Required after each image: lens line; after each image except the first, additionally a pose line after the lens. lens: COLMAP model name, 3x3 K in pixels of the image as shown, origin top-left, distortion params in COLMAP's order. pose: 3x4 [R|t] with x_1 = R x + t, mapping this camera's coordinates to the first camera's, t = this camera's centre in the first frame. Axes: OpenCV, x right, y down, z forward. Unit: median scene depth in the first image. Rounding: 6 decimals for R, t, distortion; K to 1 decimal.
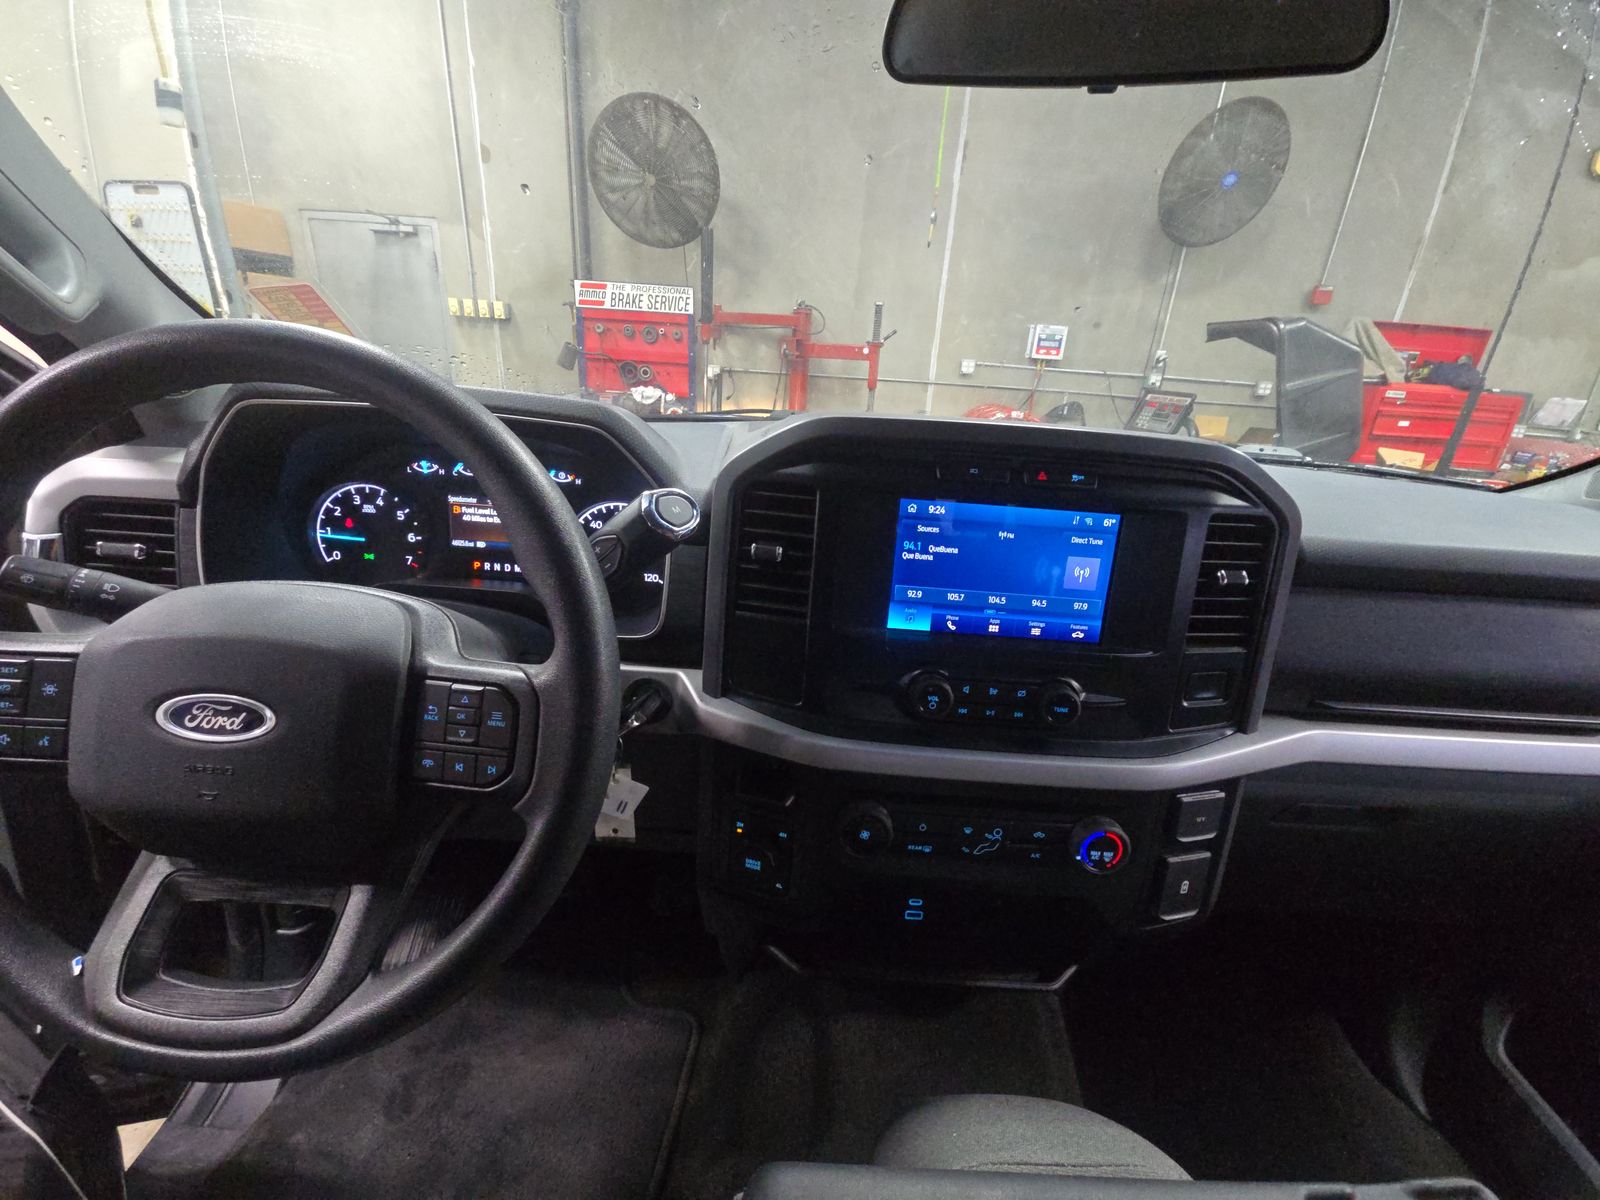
lens RADIAL K [[616.9, 0, 767.1], [0, 616.9, 626.1], [0, 0, 1]] dist [0.016386, -0.008060]
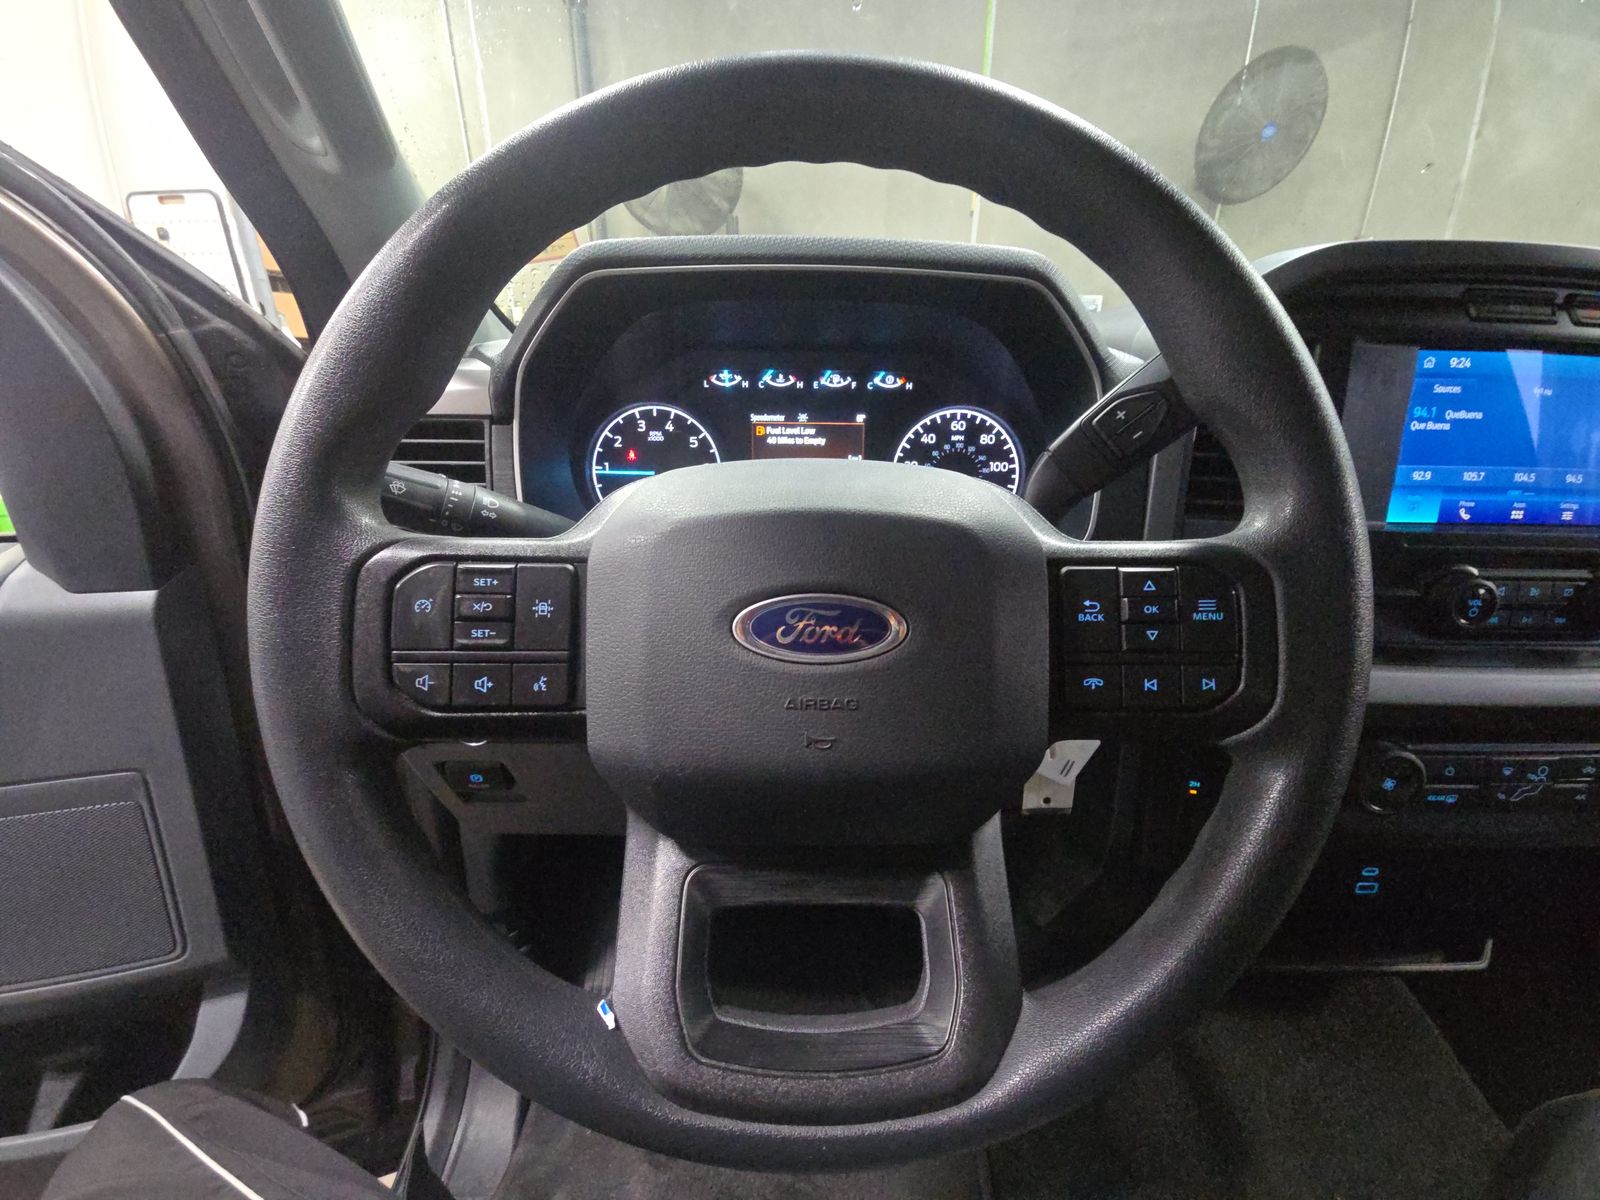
lens RADIAL K [[616.9, 0, 767.1], [0, 616.9, 626.1], [0, 0, 1]] dist [0.016386, -0.008060]
pose [[0.998118, -0.061255, 0.002707, -0.520345], [0.061275, 0.998088, -0.008123, 0.081124], [-0.002204, 0.008274, 0.999963, 0.180260]]
